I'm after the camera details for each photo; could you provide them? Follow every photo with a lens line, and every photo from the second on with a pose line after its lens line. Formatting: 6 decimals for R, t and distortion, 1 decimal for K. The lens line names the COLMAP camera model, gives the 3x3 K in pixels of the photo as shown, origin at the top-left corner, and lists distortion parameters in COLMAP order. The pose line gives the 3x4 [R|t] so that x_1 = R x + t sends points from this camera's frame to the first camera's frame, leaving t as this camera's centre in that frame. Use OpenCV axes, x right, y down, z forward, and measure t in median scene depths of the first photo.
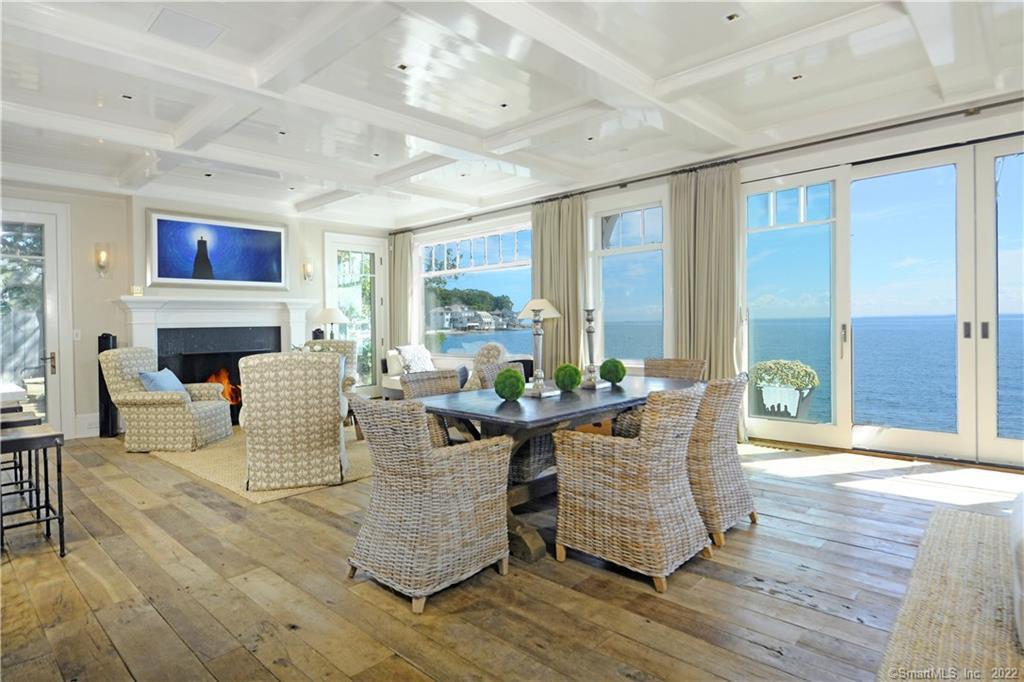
lens RADIAL K [[561.2, 0, 526.1], [0, 561.2, 316.4], [0, 0, 1]] dist [-0.020429, 0.001340]
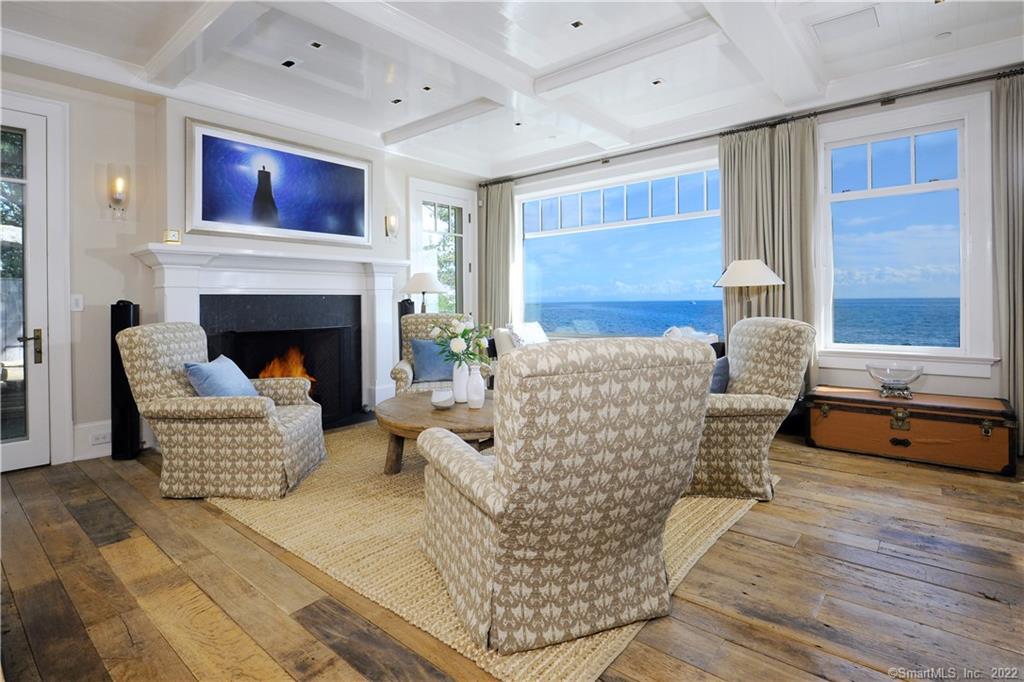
lens RADIAL K [[518.2, 0, 539.4], [0, 518.2, 295.5], [0, 0, 1]] dist [-0.016073, -0.000074]
pose [[0.998222, 0.010752, 0.058627, -0.293125], [-0.010746, 0.999942, -0.000409, 0.019119], [-0.058628, -0.000222, 0.998280, 0.355407]]
